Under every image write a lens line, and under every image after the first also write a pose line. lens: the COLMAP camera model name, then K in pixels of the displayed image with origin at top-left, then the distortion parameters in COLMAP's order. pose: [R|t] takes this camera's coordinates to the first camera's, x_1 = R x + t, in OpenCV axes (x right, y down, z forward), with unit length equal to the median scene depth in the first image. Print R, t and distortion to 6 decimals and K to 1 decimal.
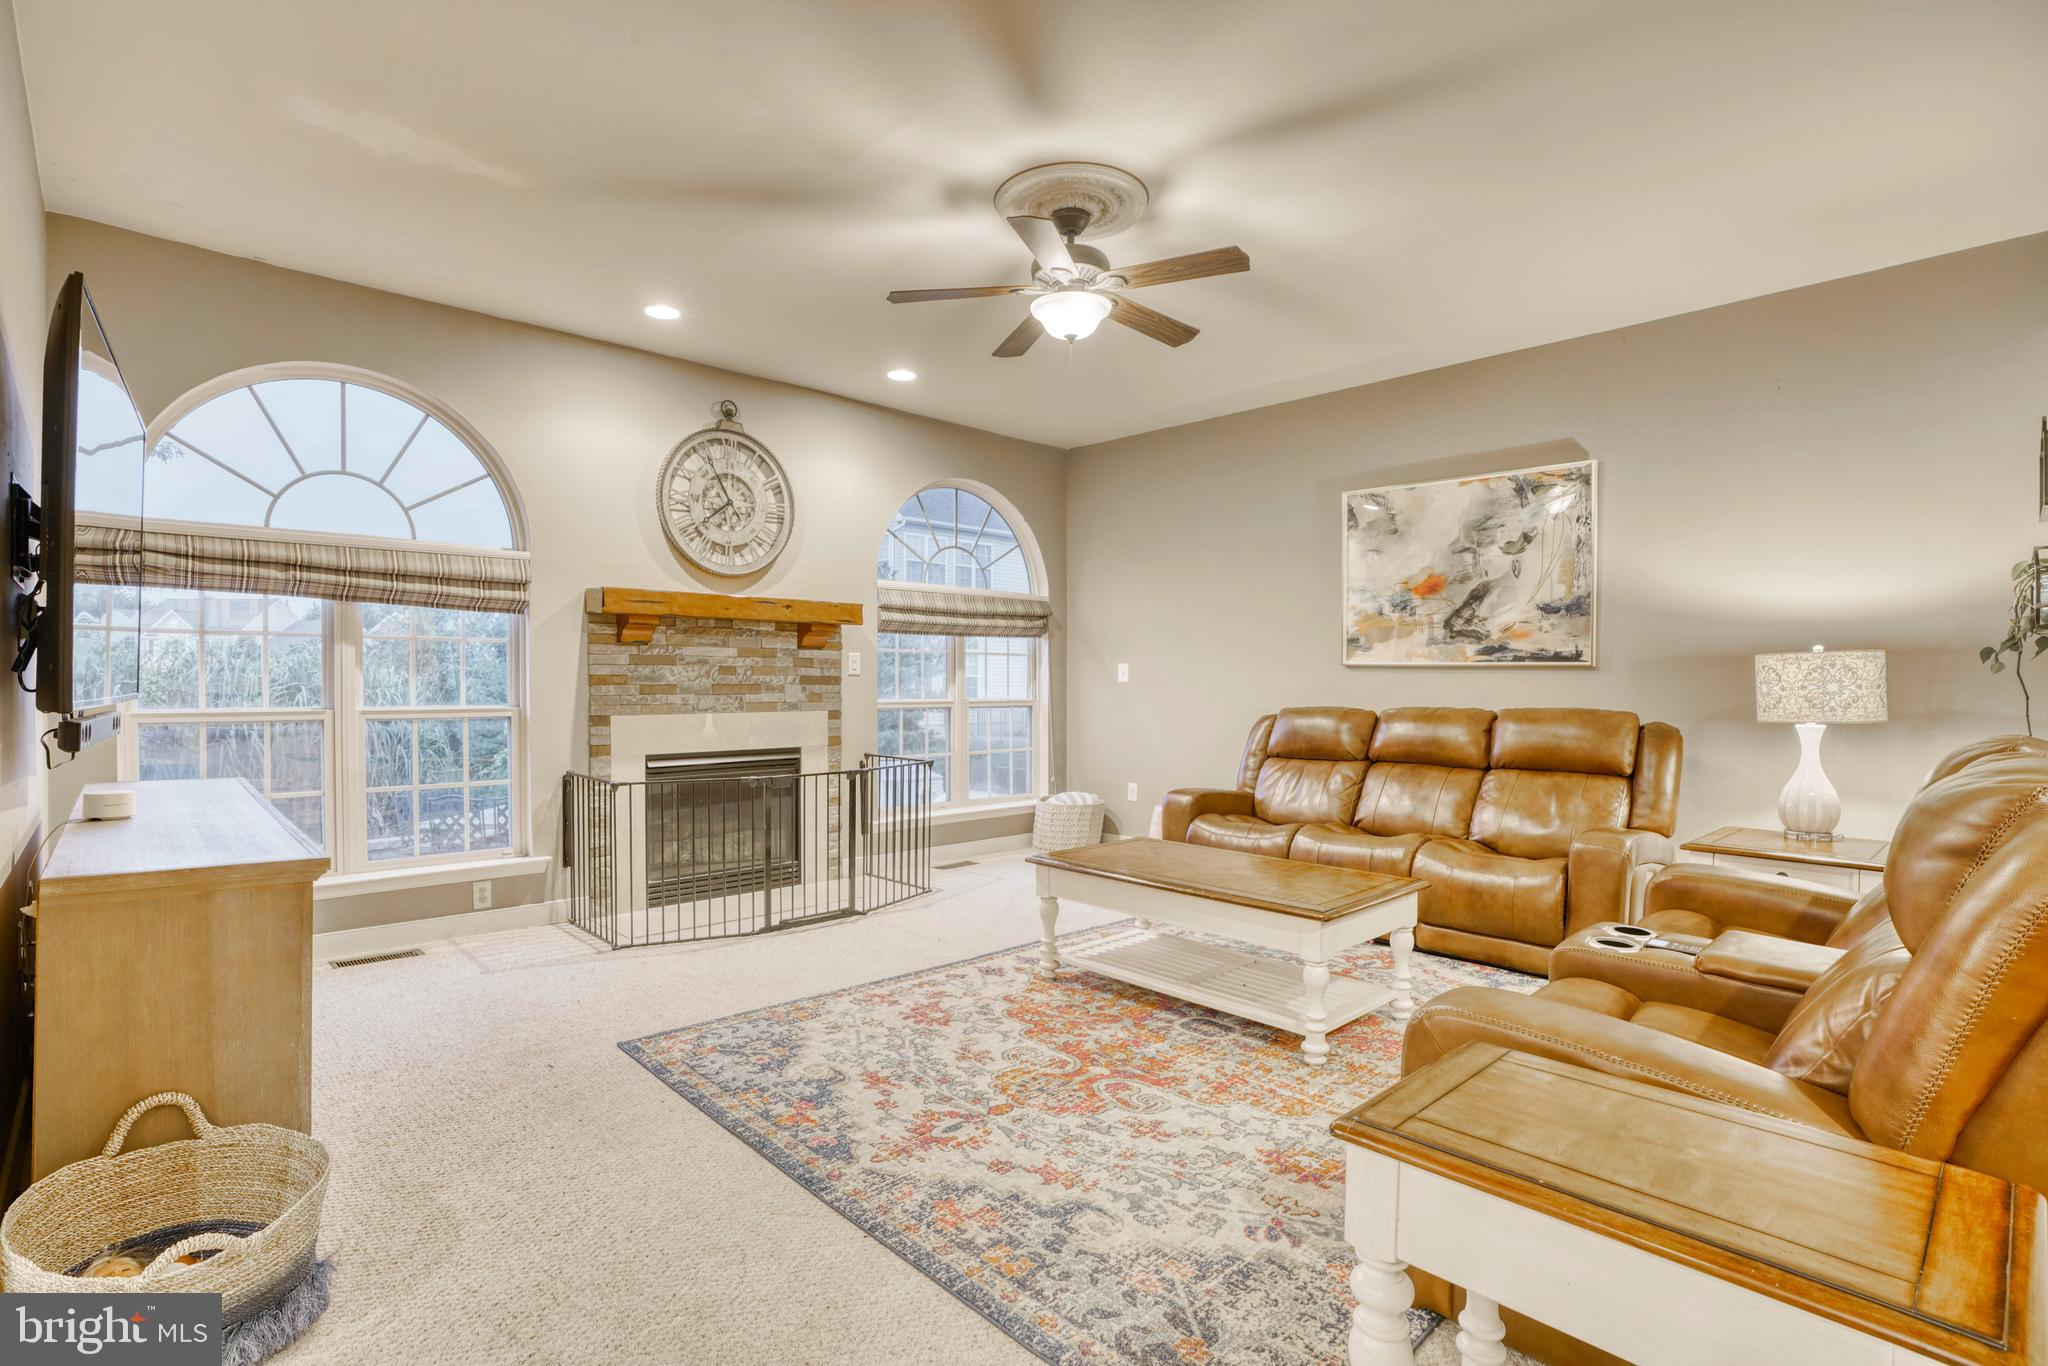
lens RADIAL K [[976.4, 0, 1003.6], [0, 976.4, 697.2], [0, 0, 1]] dist [-0.067682, 0.028472]
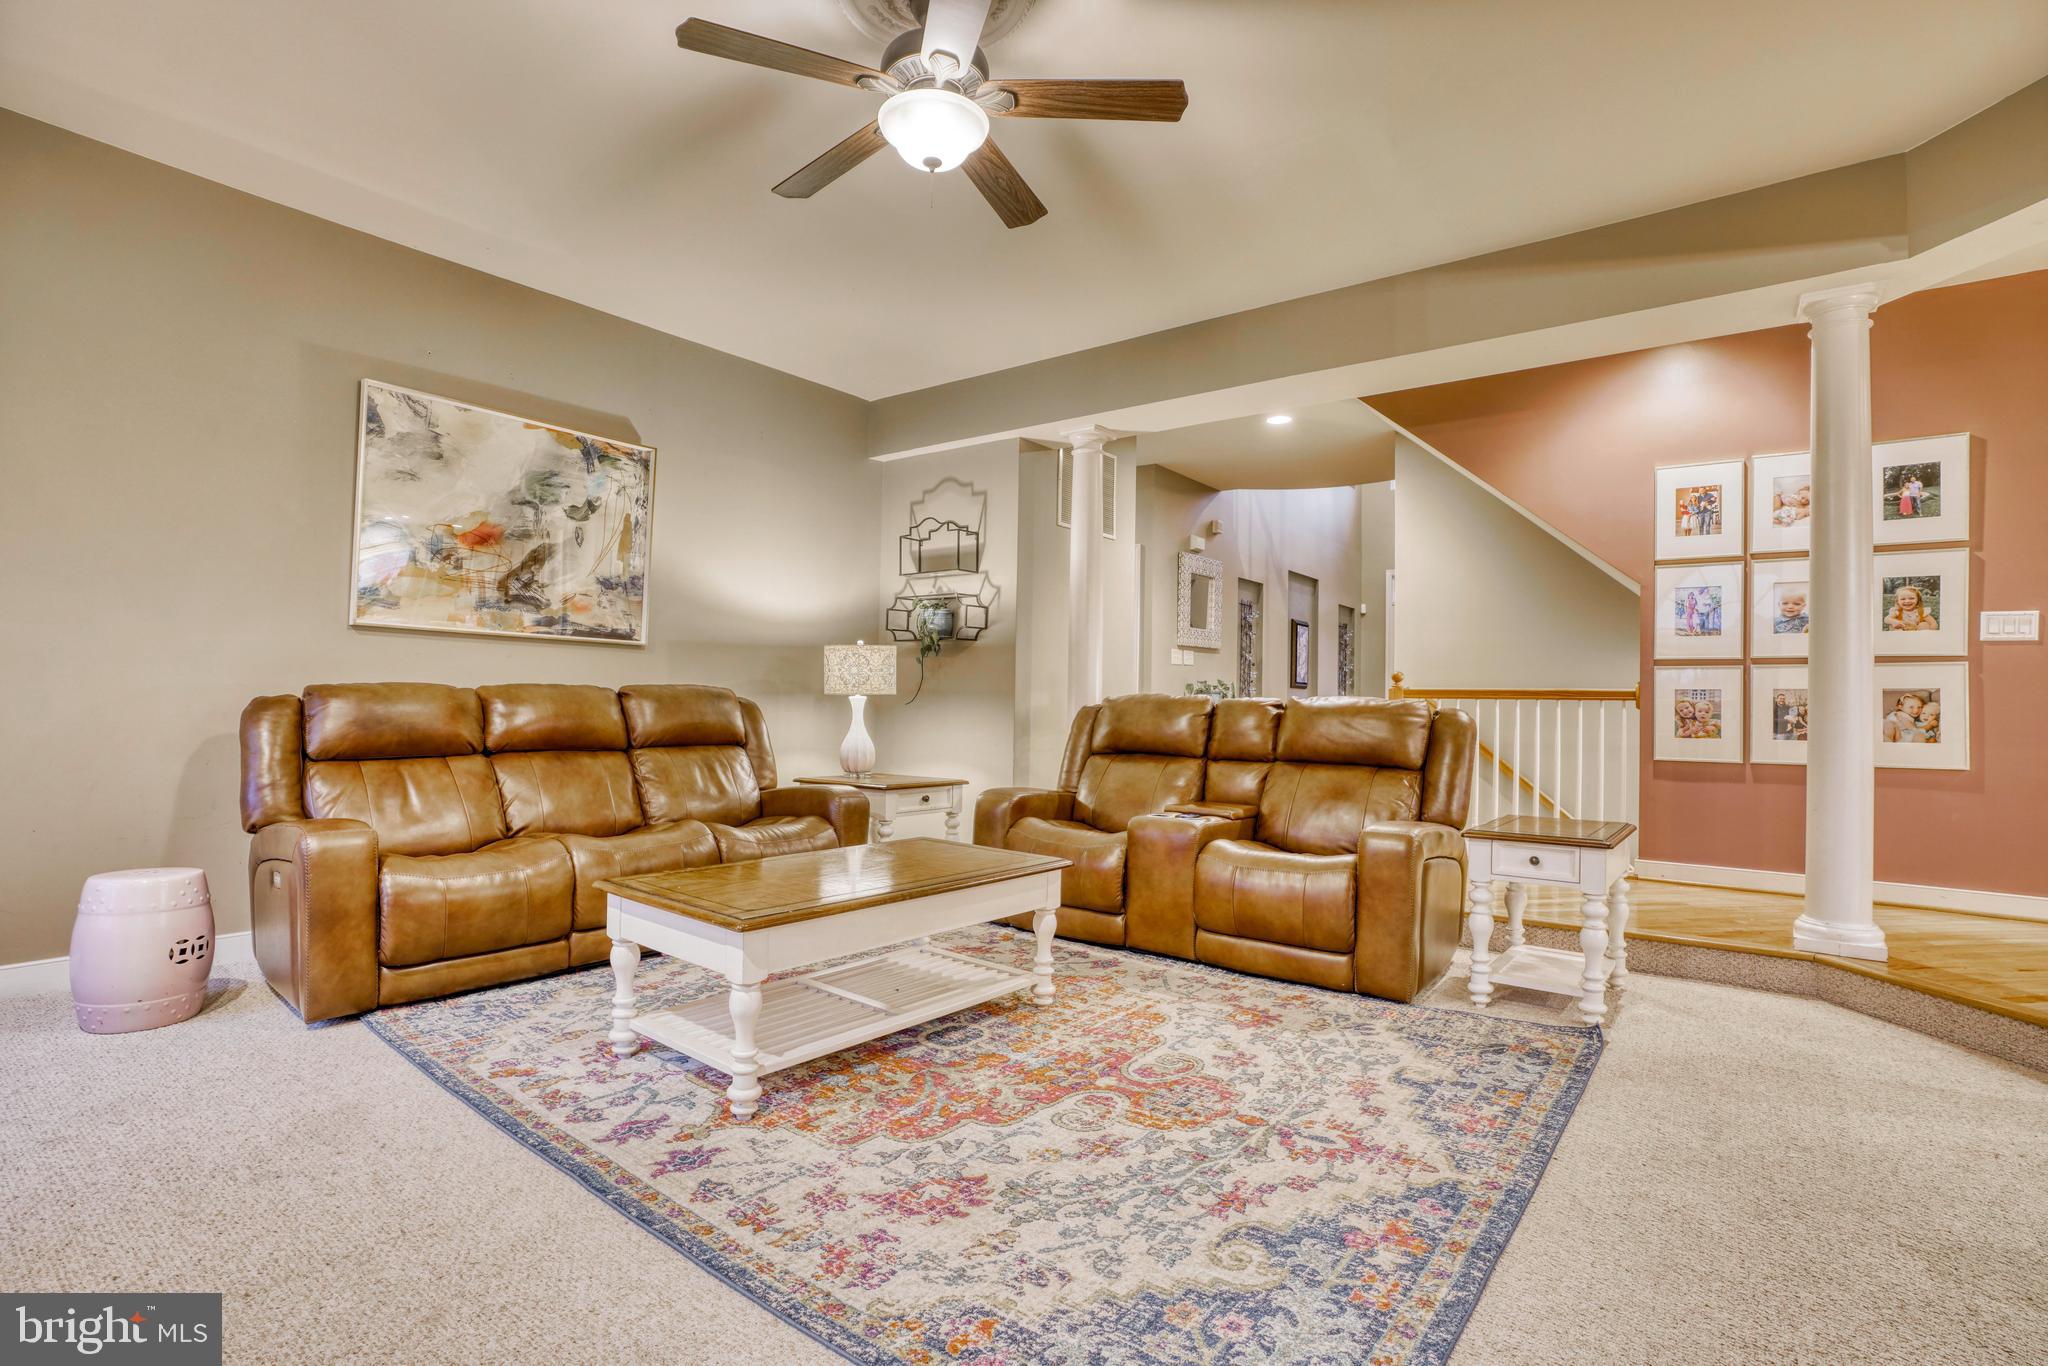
lens RADIAL K [[976.4, 0, 1003.6], [0, 976.4, 697.2], [0, 0, 1]] dist [-0.067682, 0.028472]
pose [[-0.151205, -0.002374, 0.988500, -0.610293], [-0.001597, 0.999996, 0.002158, 0.026342], [-0.988501, -0.001252, -0.151208, 0.985945]]
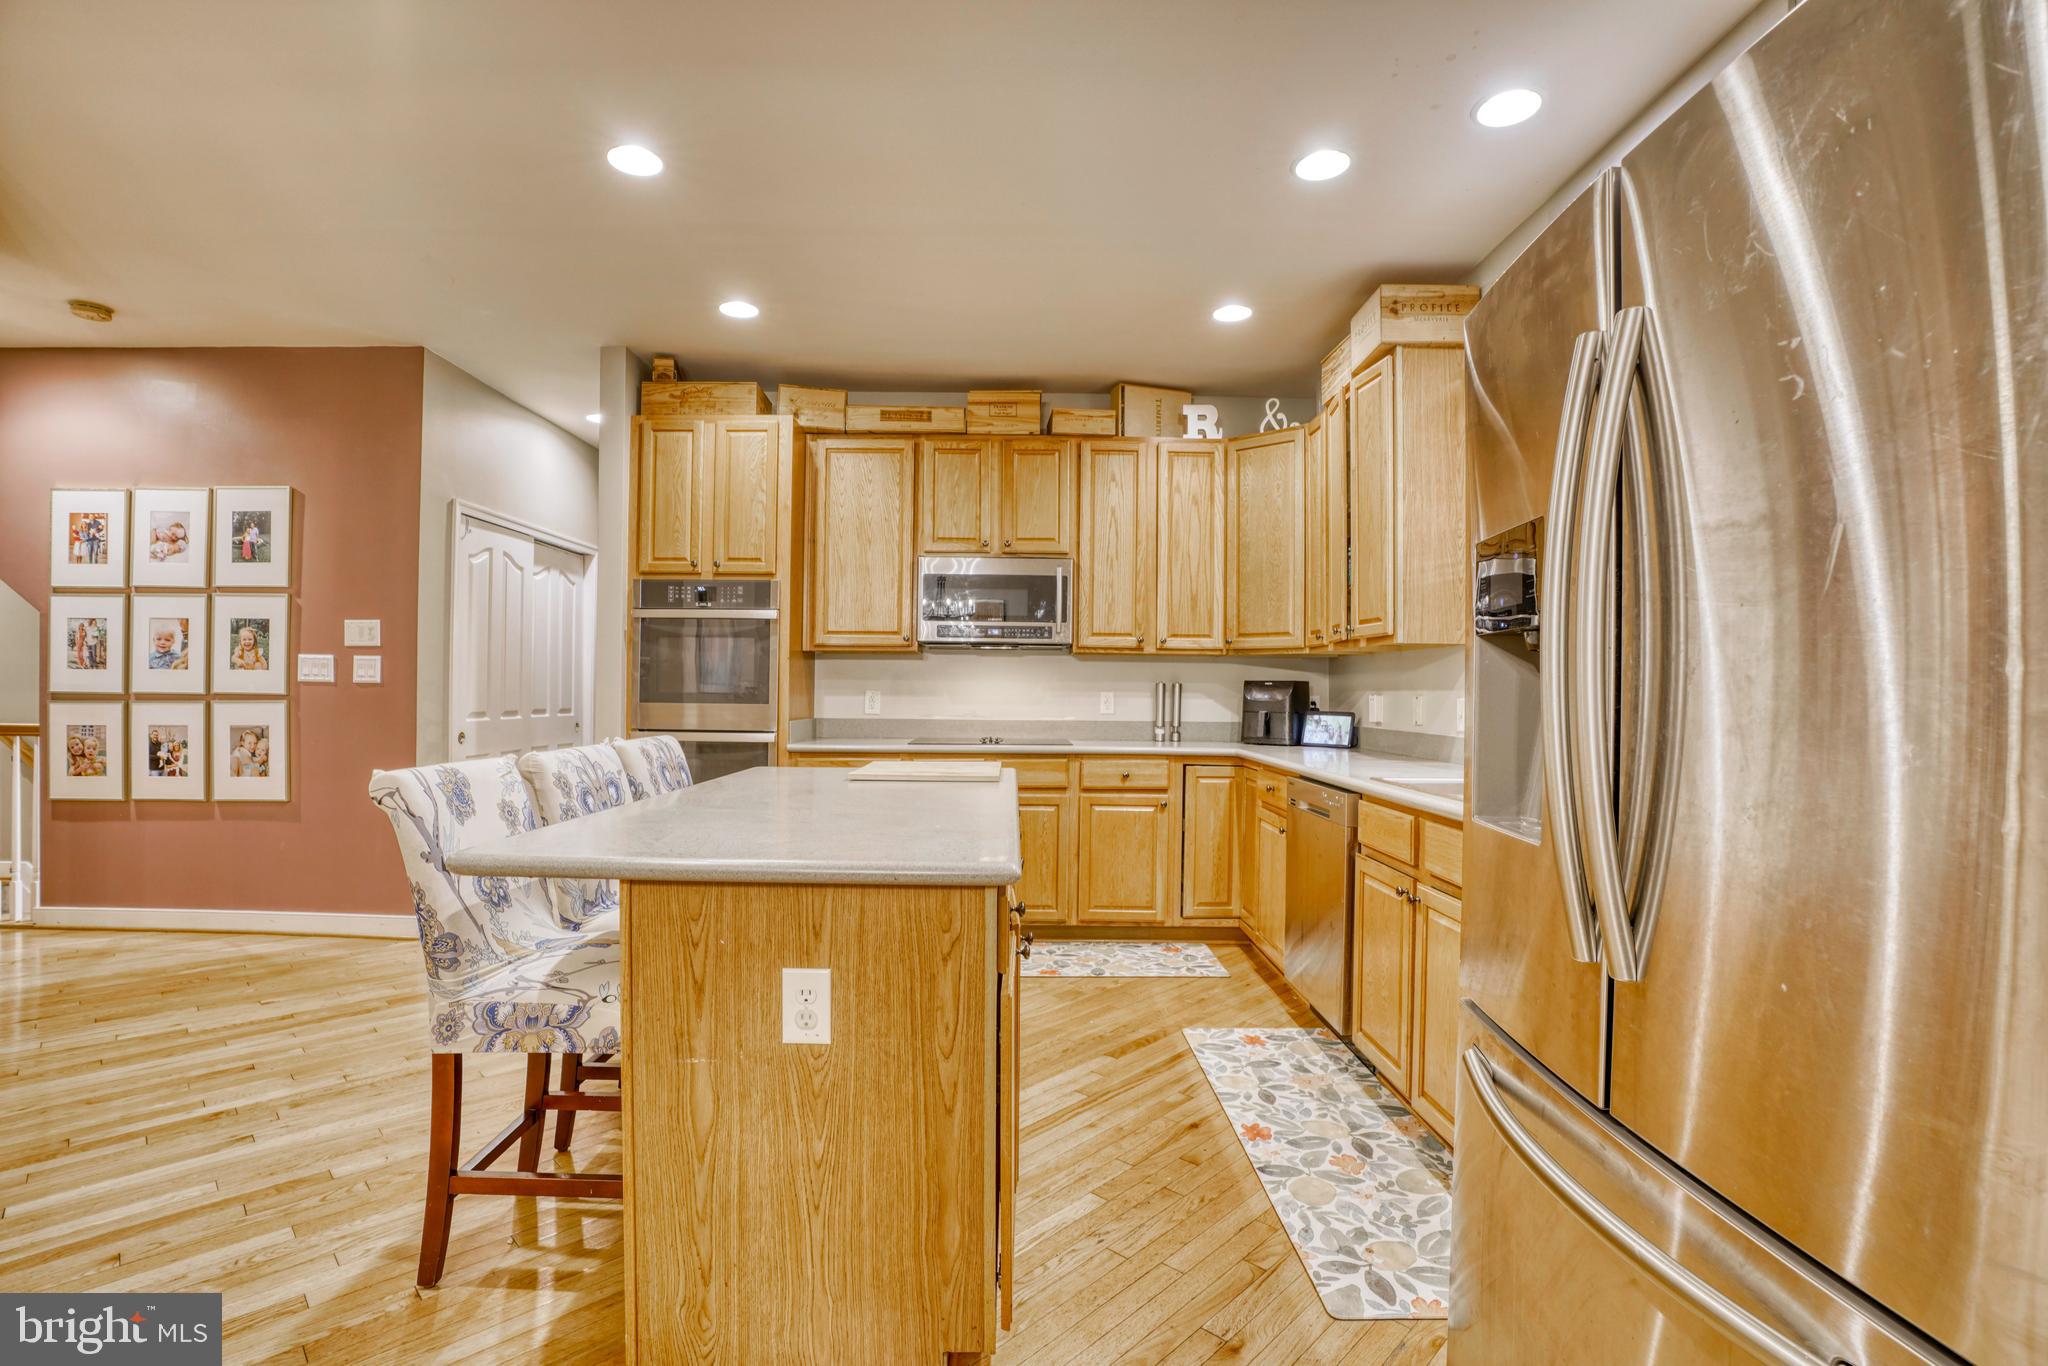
lens RADIAL K [[942.3, 0, 1007.5], [0, 942.3, 686.1], [0, 0, 1]] dist [-0.076739, 0.031223]
pose [[-0.724579, -0.004343, 0.689178, -1.146141], [-0.001700, 0.999988, 0.004513, -0.040658], [-0.689190, 0.002099, -0.724578, -0.114072]]
